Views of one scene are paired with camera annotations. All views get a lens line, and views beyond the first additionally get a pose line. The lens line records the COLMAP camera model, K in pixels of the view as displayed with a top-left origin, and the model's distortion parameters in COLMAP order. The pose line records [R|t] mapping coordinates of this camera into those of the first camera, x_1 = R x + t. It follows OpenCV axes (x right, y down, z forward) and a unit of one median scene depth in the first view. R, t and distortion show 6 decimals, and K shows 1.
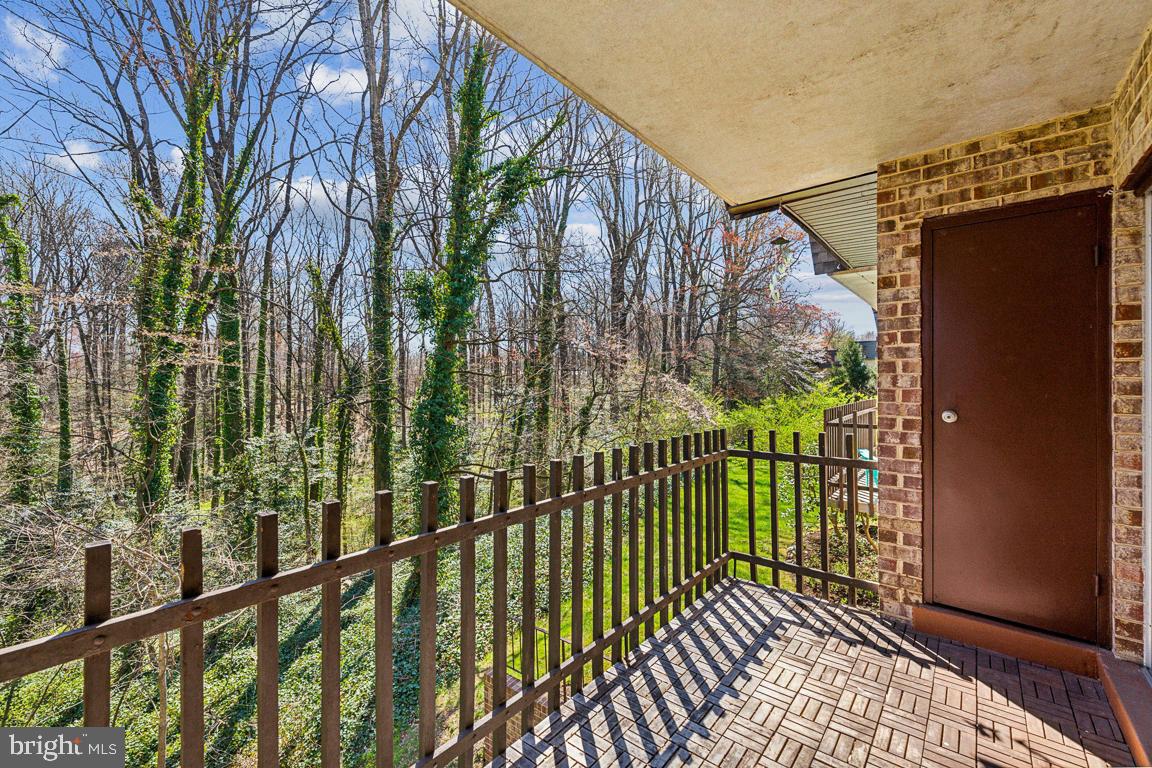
lens RADIAL K [[474.6, 0, 574.8], [0, 474.6, 381.4], [0, 0, 1]] dist [0.001200, -0.000748]
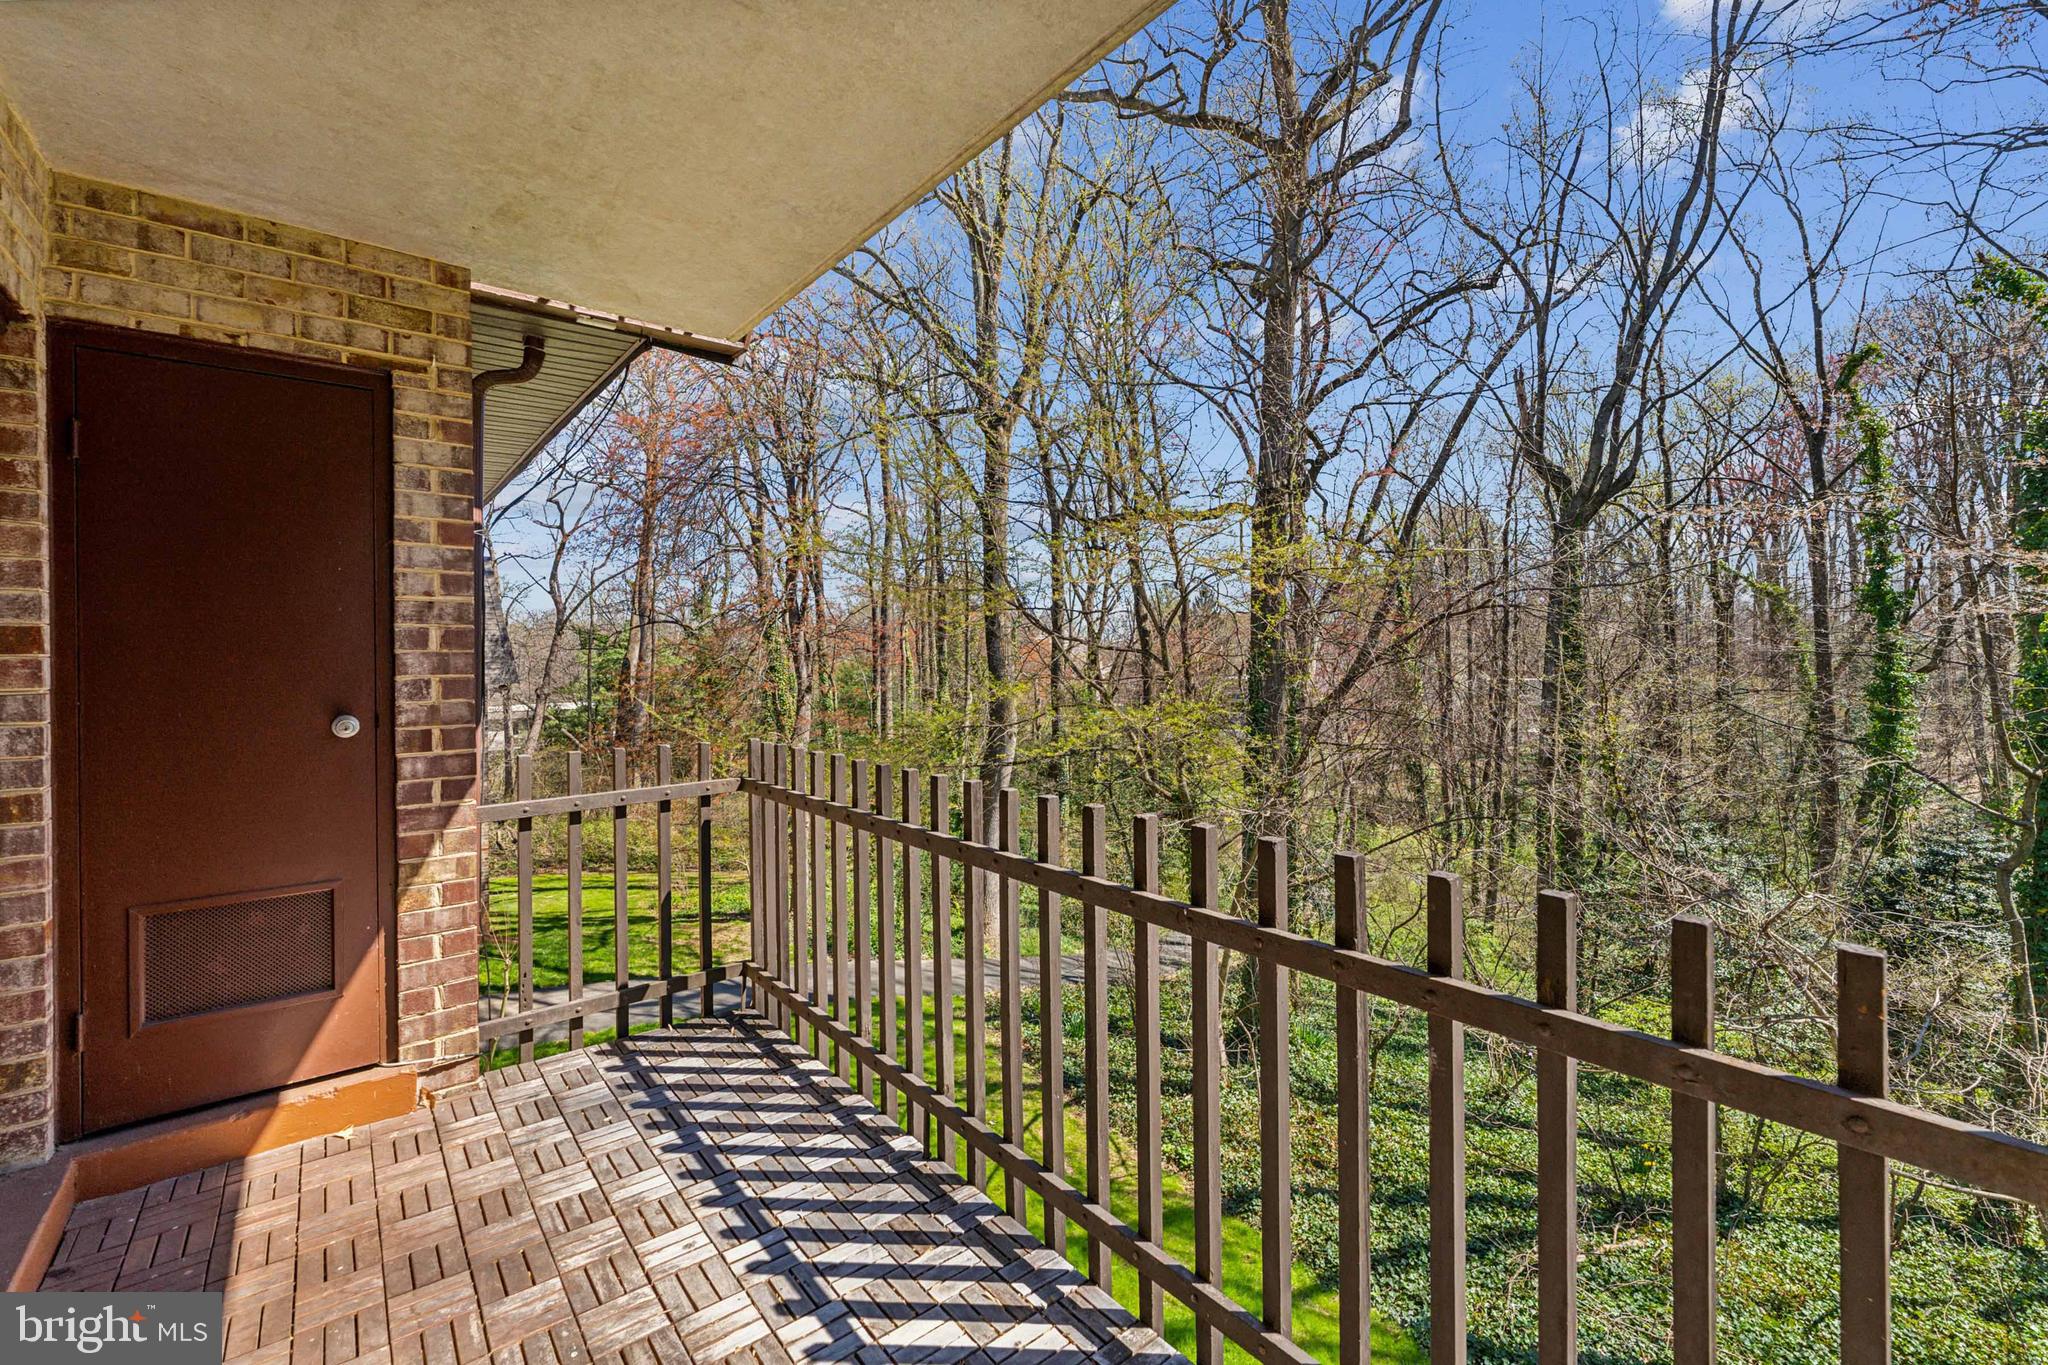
lens RADIAL K [[843.7, 0, 1019.9], [0, 843.7, 667.1], [0, 0, 1]] dist [0.001200, -0.000748]
pose [[-0.190485, 0.003565, -0.981684, 0.784055], [-0.002270, 0.999989, 0.004072, 0.008343], [0.981687, 0.003004, -0.190475, 0.969882]]
